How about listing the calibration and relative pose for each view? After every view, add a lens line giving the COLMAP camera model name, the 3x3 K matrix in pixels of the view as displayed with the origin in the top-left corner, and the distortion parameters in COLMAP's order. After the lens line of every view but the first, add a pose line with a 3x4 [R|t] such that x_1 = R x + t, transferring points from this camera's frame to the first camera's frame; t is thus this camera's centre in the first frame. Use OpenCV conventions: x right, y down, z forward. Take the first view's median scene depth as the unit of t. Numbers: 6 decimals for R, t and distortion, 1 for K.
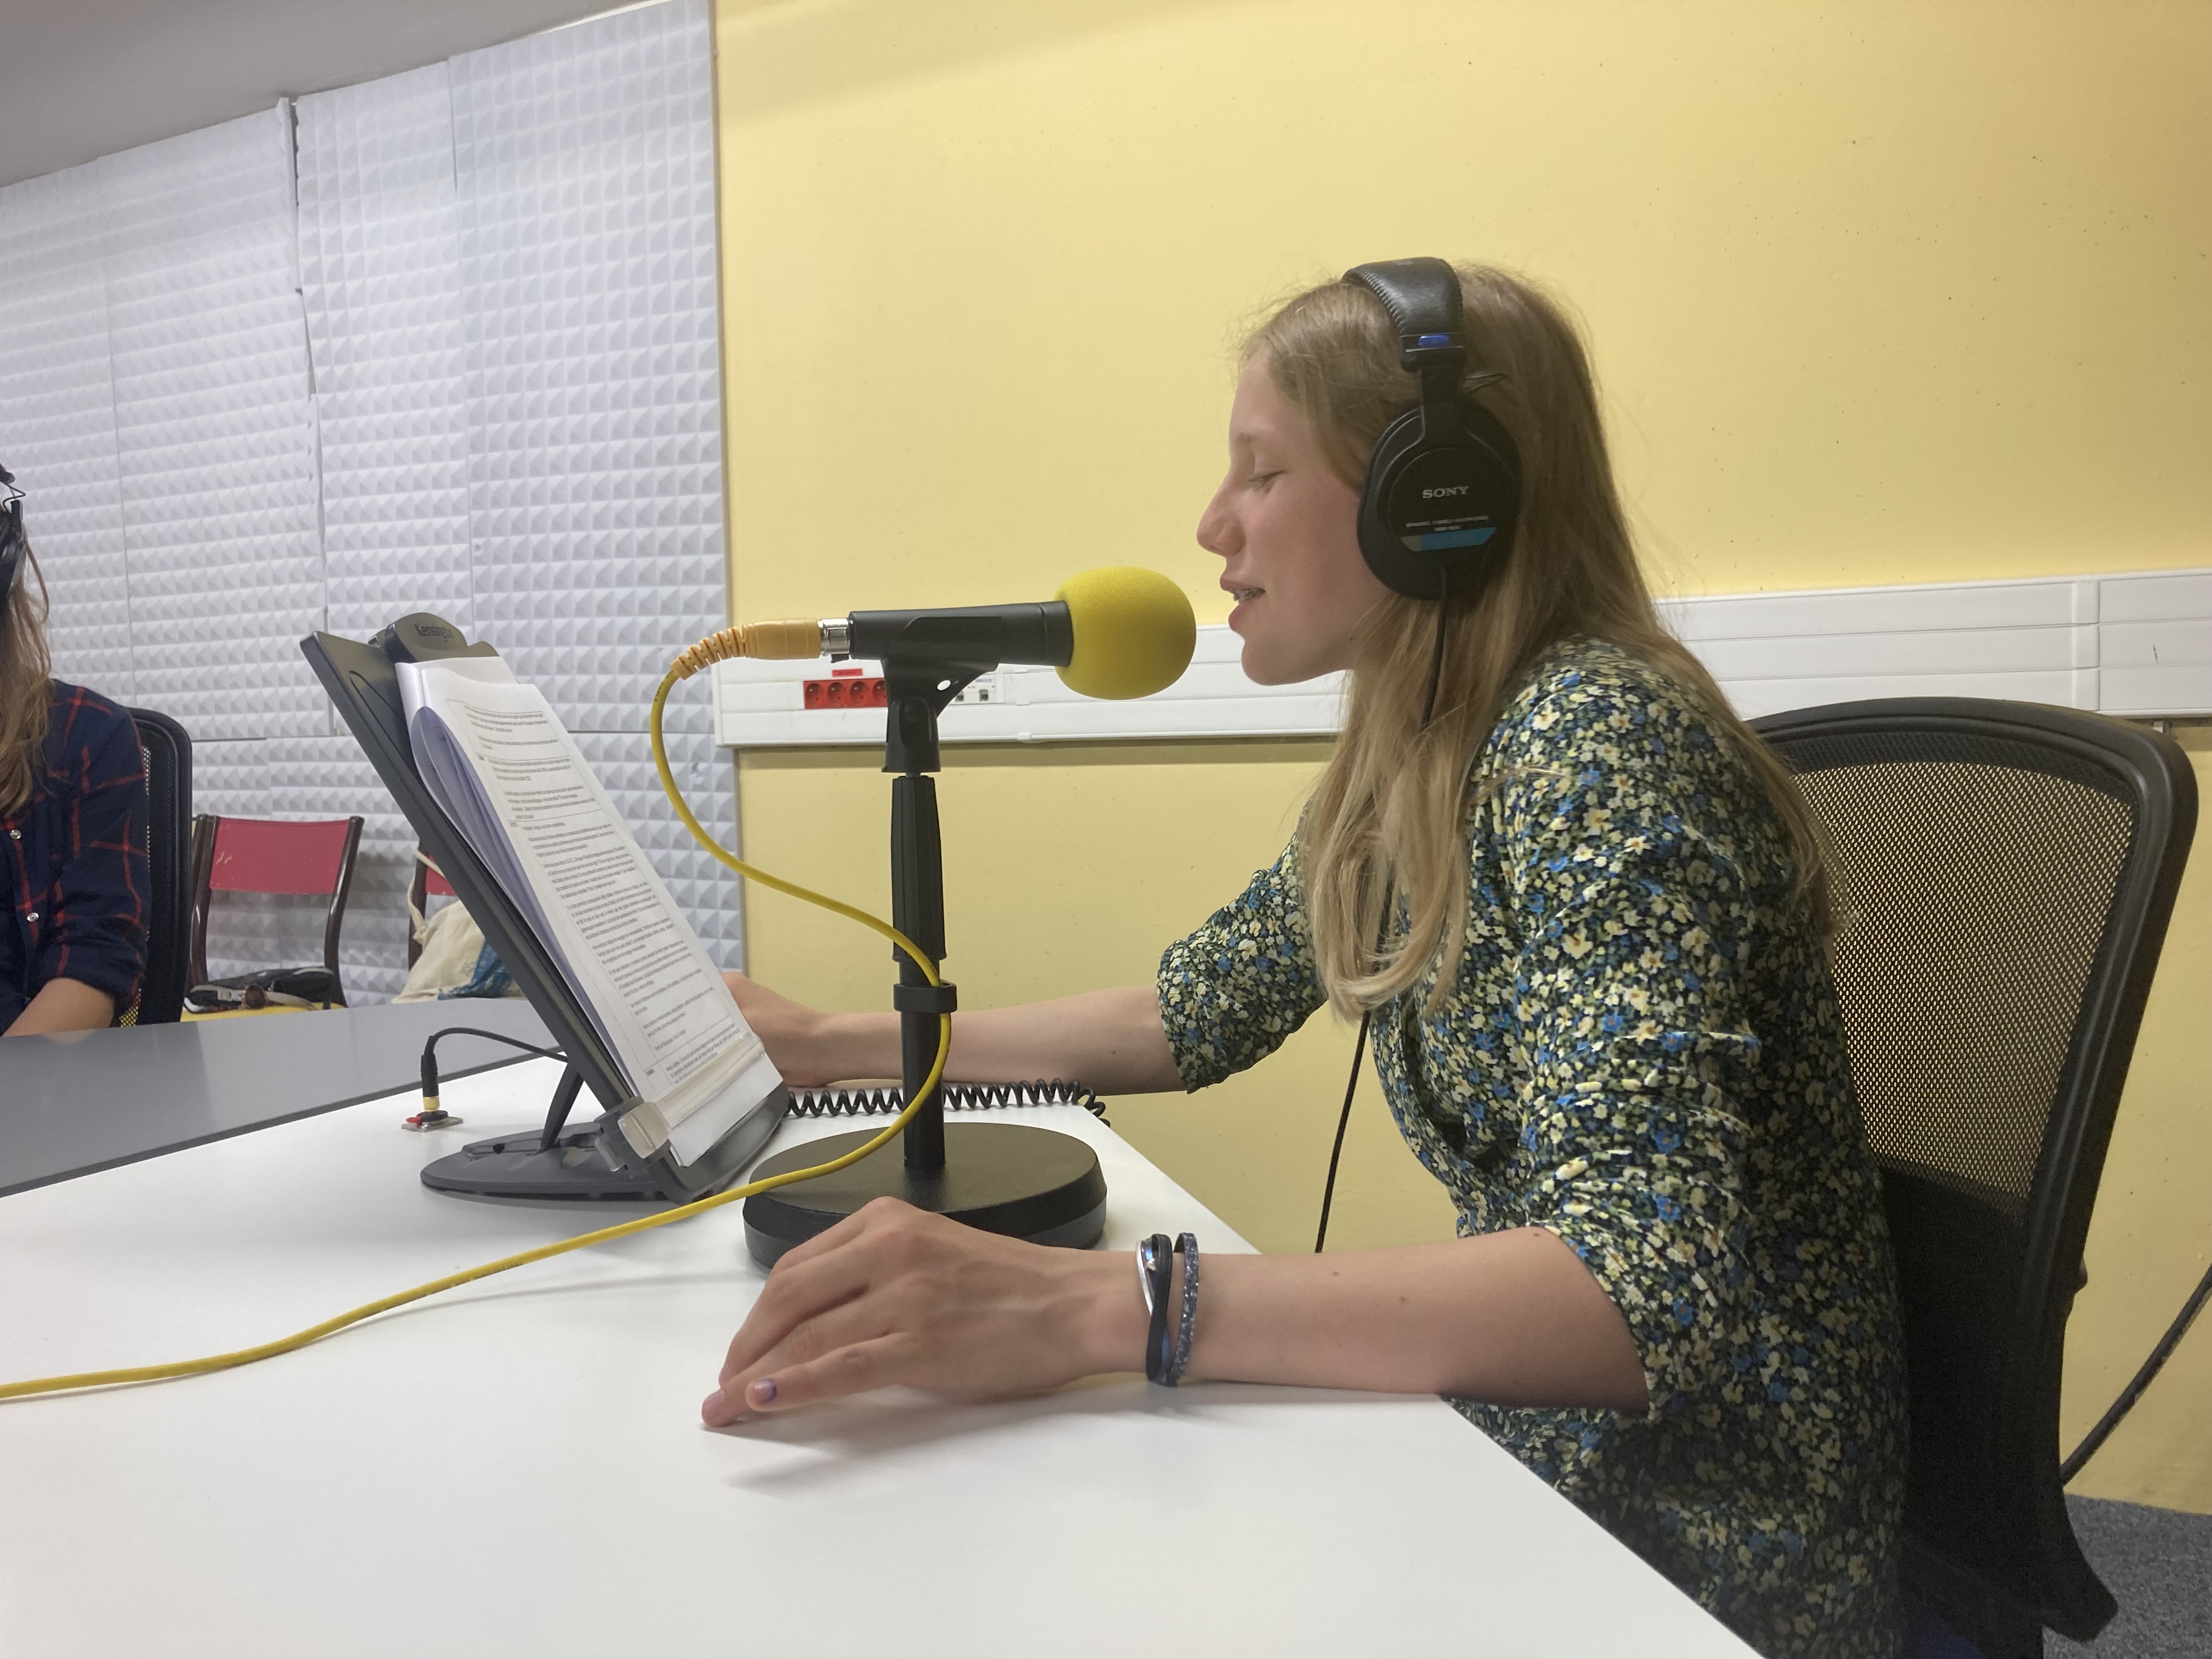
lens RADIAL K [[1780.9, 0, 1118.9], [0, 1780.9, 839.9], [0, 0, 1]] dist [-0.020682, 0.010011]
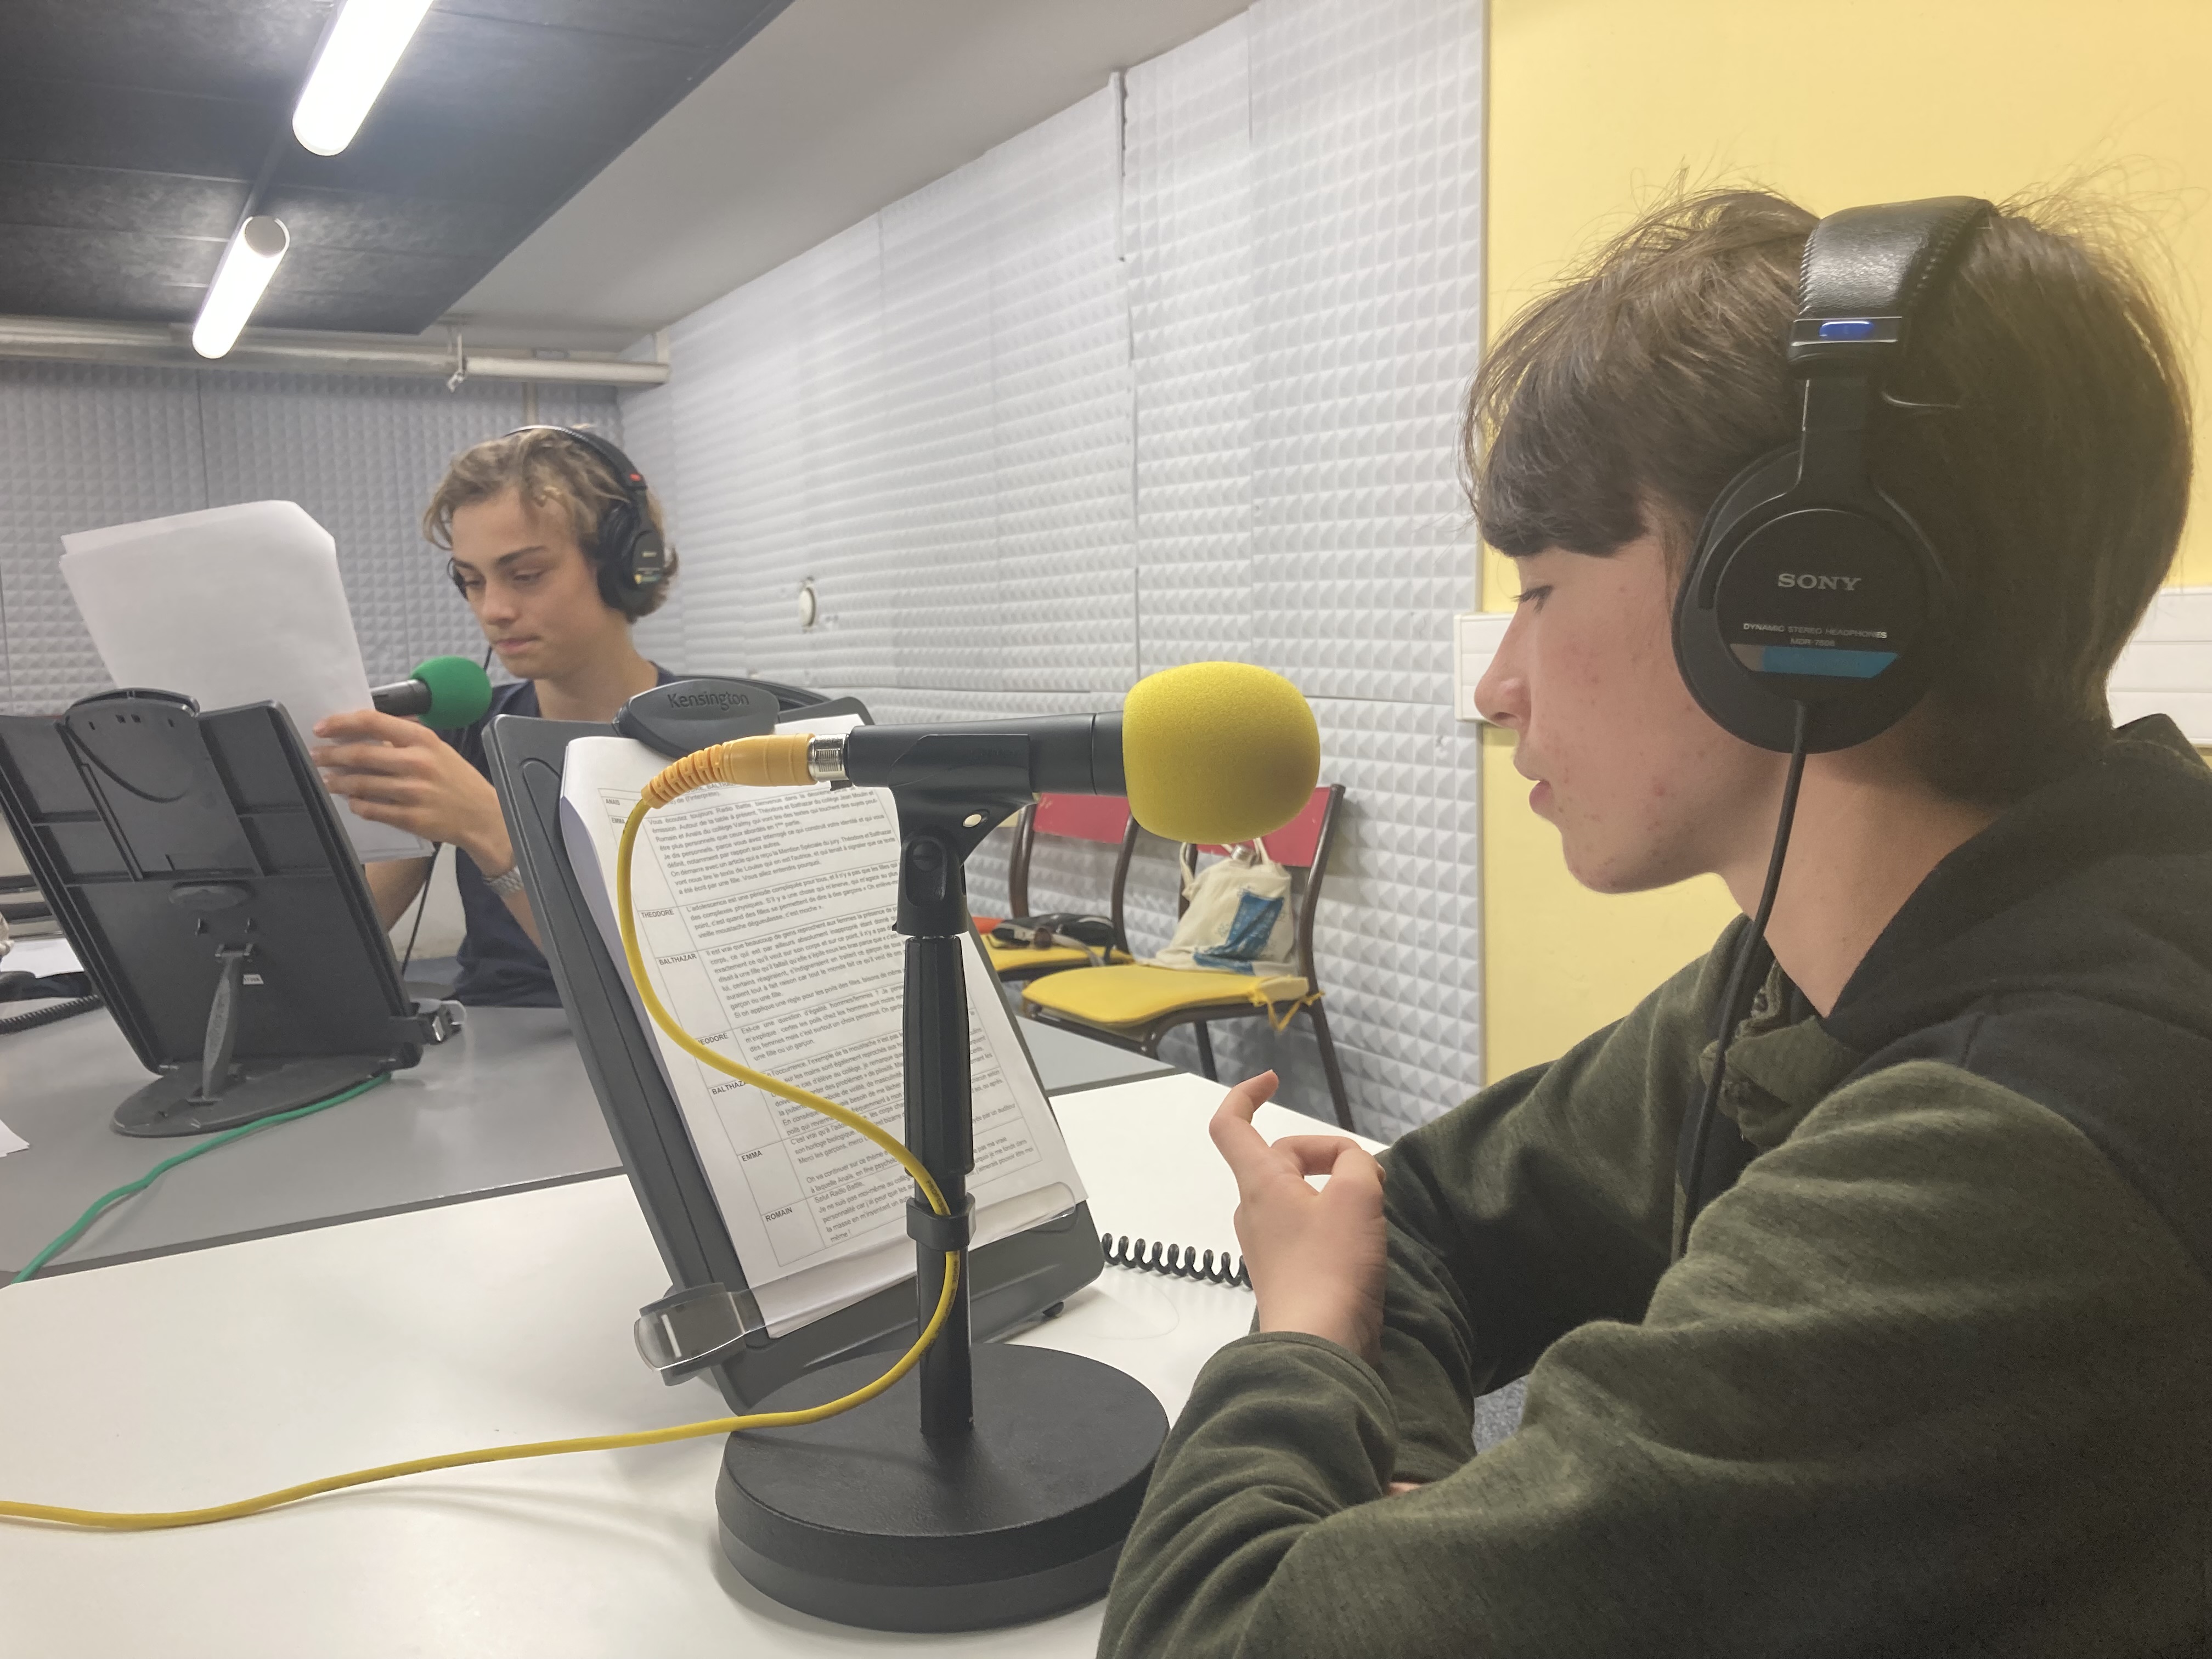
lens RADIAL K [[1780.9, 0, 1138.3], [0, 1780.9, 858.0], [0, 0, 1]] dist [-0.020682, 0.010011]
pose [[0.854812, 0.071195, -0.514031, 0.107298], [-0.040016, 0.996638, 0.071493, -0.037862], [0.517393, -0.040544, 0.854787, 0.108032]]
